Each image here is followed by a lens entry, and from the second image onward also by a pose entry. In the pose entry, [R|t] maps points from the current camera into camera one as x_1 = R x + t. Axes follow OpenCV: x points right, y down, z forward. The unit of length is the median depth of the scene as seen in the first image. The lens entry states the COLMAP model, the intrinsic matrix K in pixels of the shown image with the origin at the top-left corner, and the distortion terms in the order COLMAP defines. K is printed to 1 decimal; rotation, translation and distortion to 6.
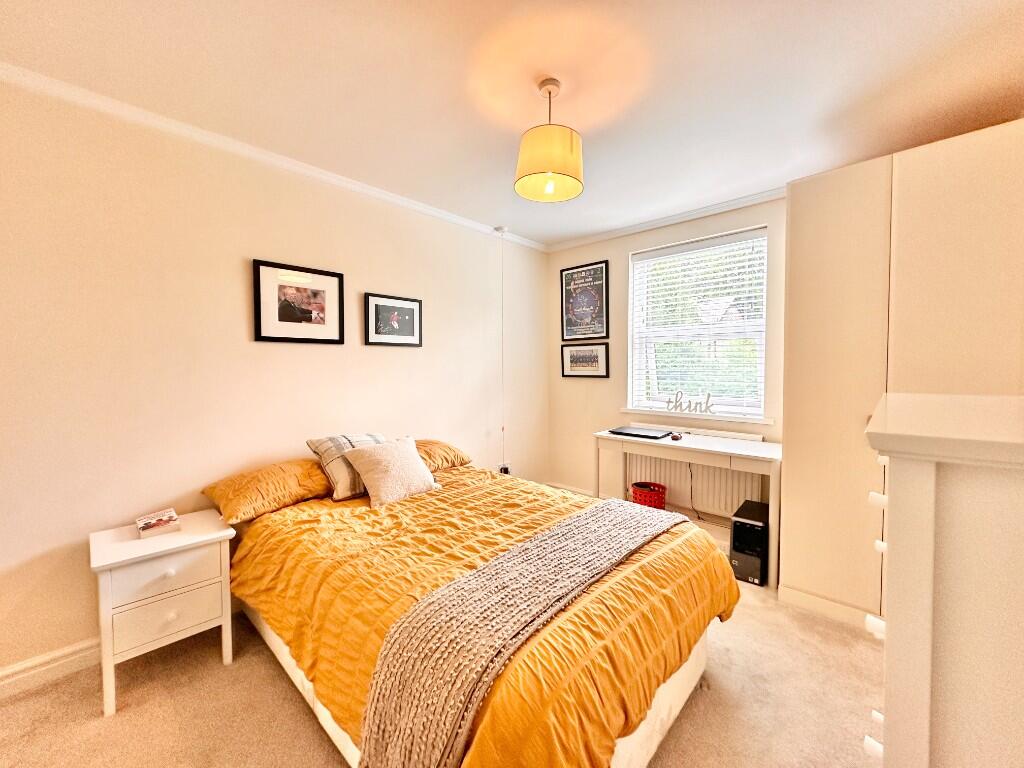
lens RADIAL K [[408.4, 0, 510.7], [0, 408.4, 377.7], [0, 0, 1]] dist [-0.005009, 0.000171]
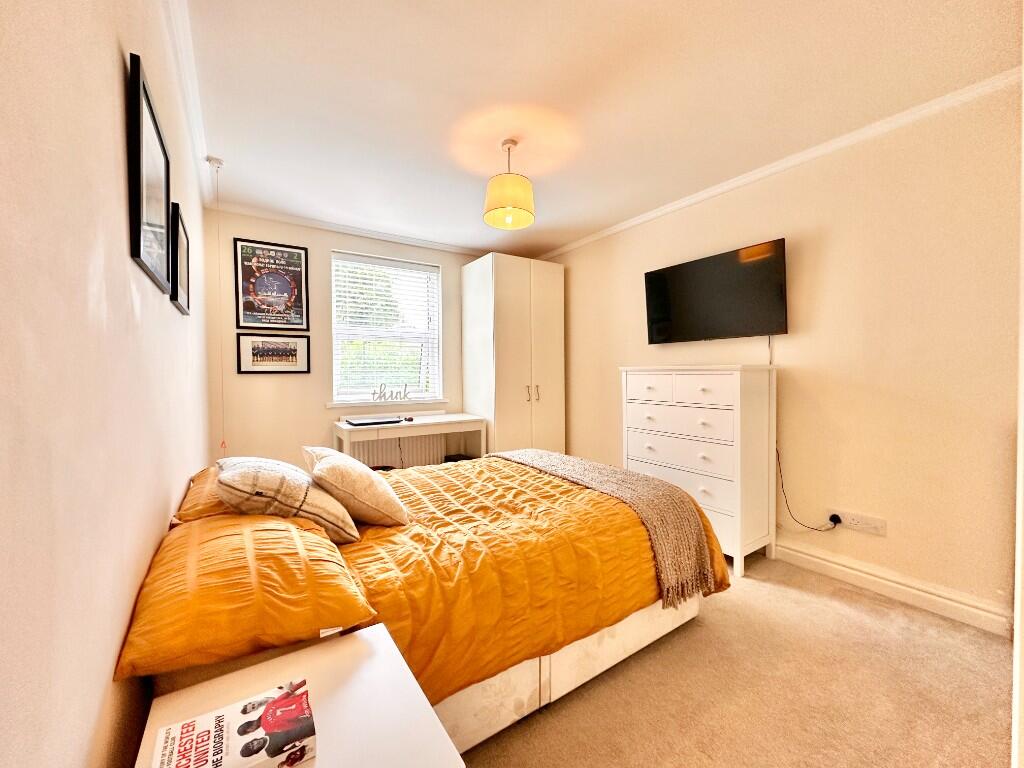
lens RADIAL K [[408.4, 0, 511.0], [0, 408.4, 379.4], [0, 0, 1]] dist [-0.005009, 0.000171]
pose [[0.223615, -0.013655, 0.974582, -0.571924], [0.033888, 0.999406, 0.006228, 0.024096], [-0.974088, 0.031634, 0.223945, 0.338717]]
